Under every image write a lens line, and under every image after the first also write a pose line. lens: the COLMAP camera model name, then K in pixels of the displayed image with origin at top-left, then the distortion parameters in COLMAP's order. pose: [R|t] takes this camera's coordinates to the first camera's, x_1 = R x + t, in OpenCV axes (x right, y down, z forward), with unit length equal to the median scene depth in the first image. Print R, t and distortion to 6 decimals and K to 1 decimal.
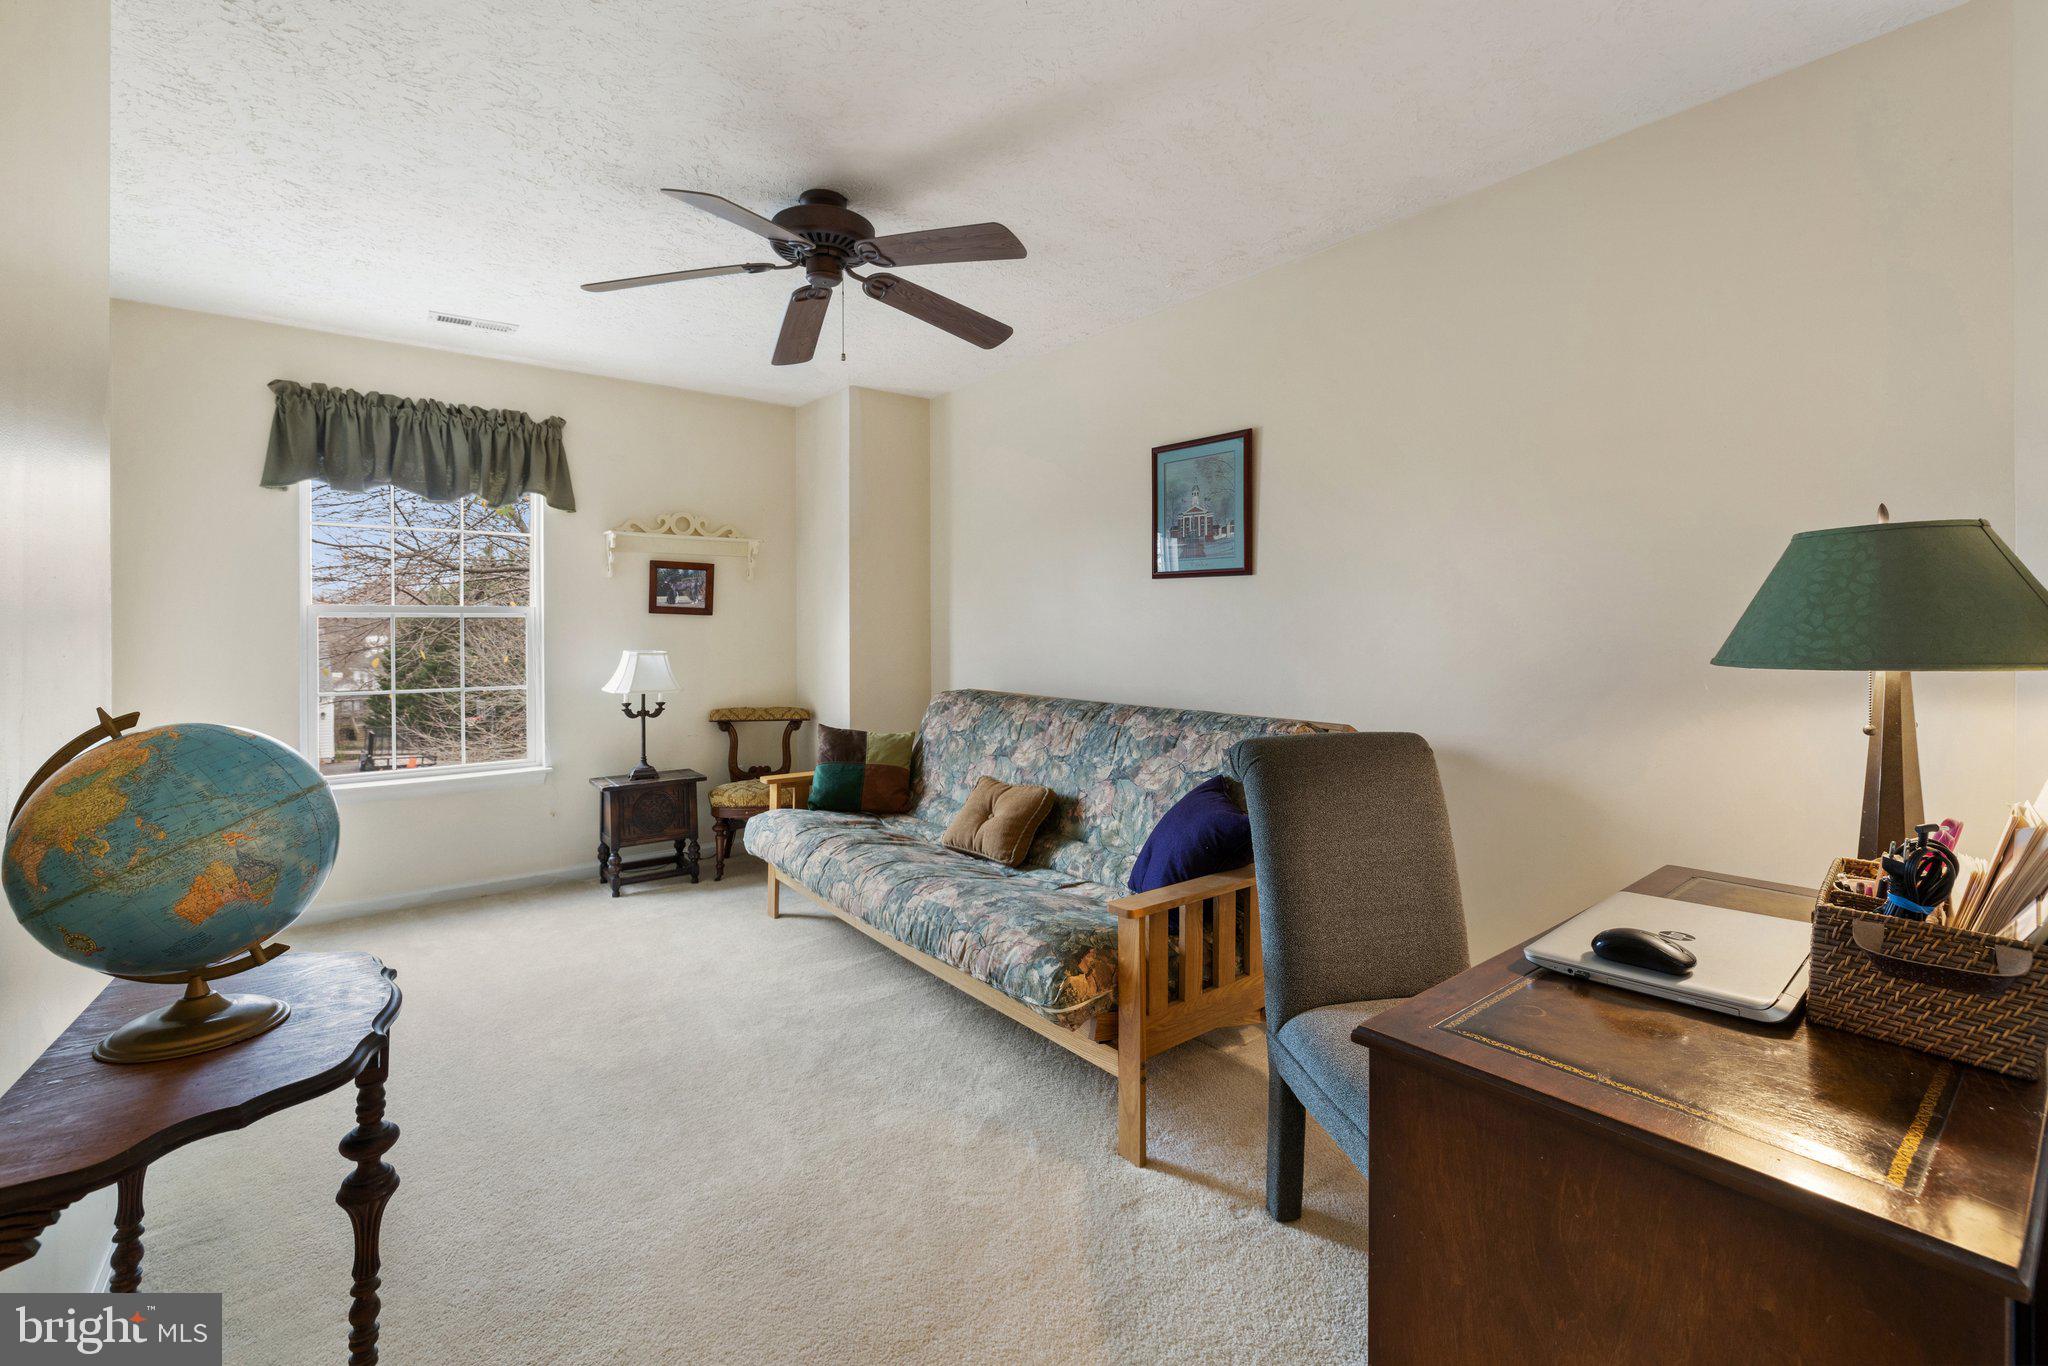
lens RADIAL K [[866.2, 0, 998.7], [0, 866.2, 662.0], [0, 0, 1]] dist [0.000194, 0.000102]
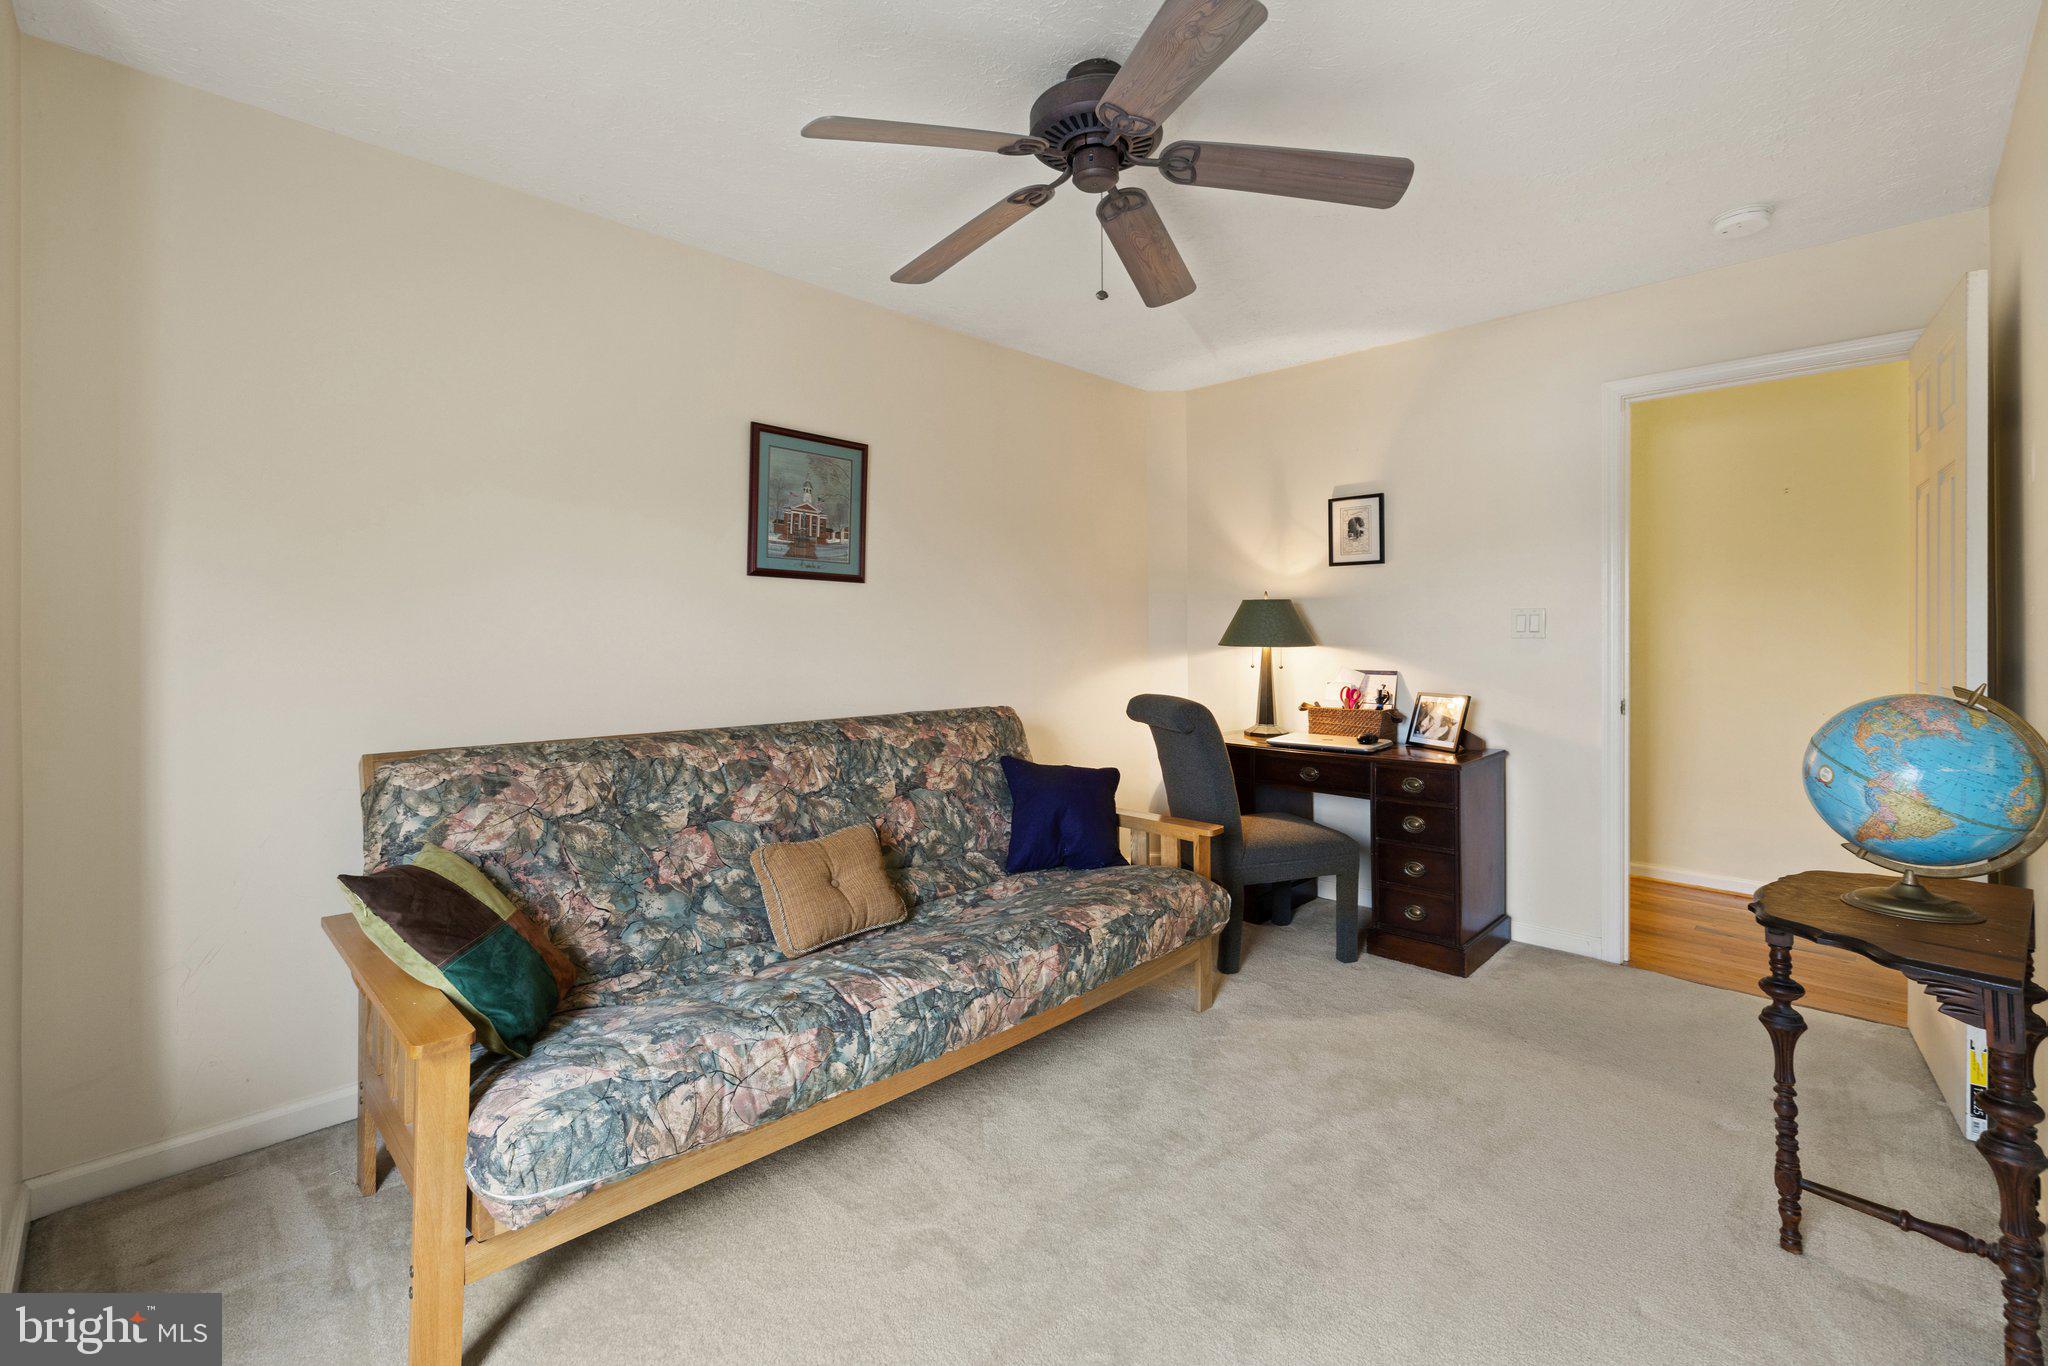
lens RADIAL K [[866.2, 0, 998.7], [0, 866.2, 662.0], [0, 0, 1]] dist [0.000194, 0.000102]
pose [[-0.100106, -0.023940, 0.994689, -0.764727], [0.044769, 0.998590, 0.028539, -0.026901], [-0.993969, 0.047388, -0.098893, 0.932644]]
